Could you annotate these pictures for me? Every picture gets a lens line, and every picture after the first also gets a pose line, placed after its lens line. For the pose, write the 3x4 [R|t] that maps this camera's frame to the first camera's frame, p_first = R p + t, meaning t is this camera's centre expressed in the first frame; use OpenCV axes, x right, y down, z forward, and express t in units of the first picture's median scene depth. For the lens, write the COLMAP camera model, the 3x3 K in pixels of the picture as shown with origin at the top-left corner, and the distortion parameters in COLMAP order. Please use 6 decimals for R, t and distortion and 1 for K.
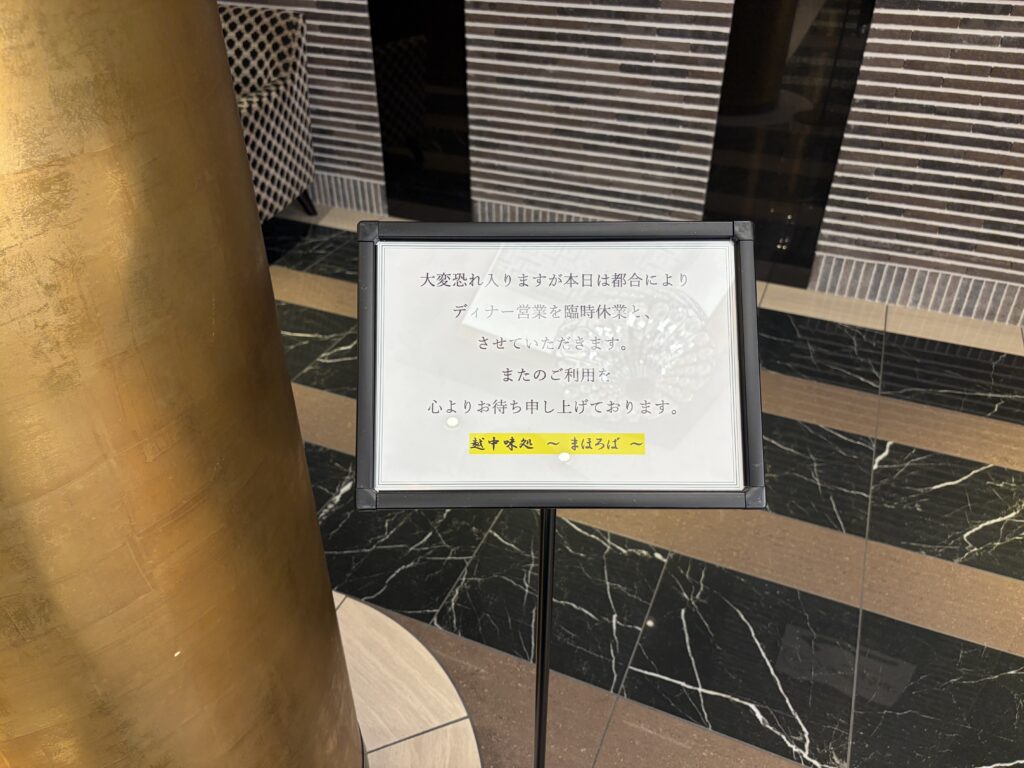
lens RADIAL K [[790.5, 0, 505.8], [0, 790.5, 389.1], [0, 0, 1]] dist [0.038236, -0.020938]
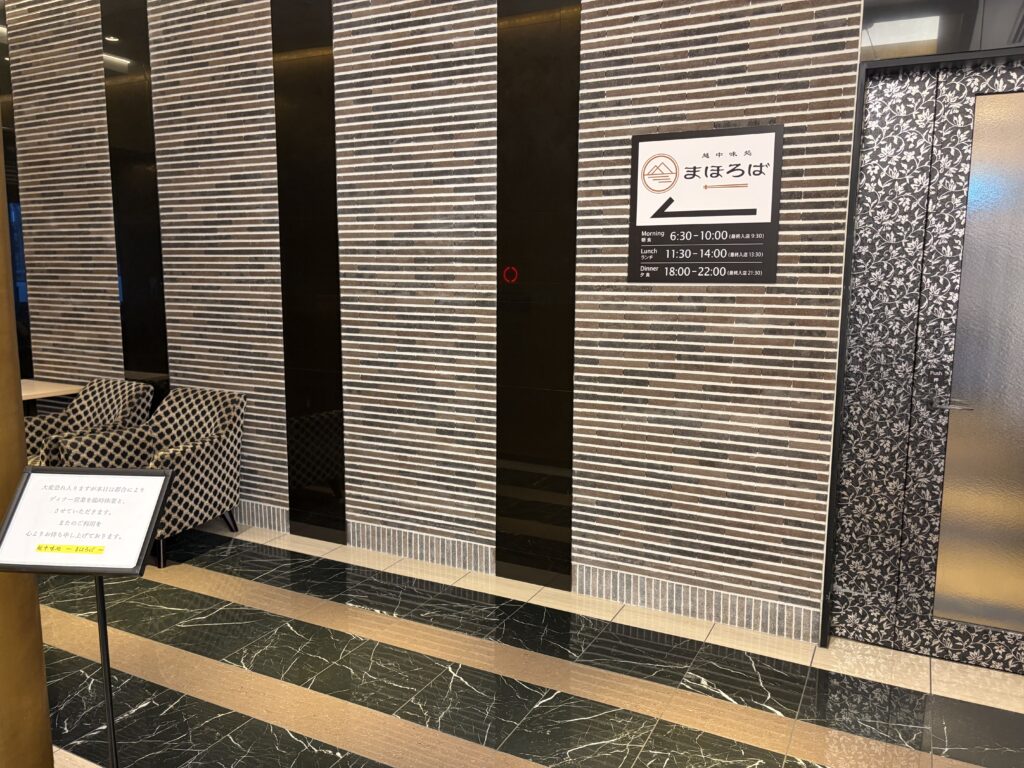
lens RADIAL K [[790.5, 0, 519.1], [0, 790.5, 388.8], [0, 0, 1]] dist [0.038236, -0.020938]
pose [[0.997635, 0.019716, -0.065844, 0.354826], [-0.046756, 0.896837, -0.439883, 0.143747], [0.050379, 0.441921, 0.895638, -0.297644]]
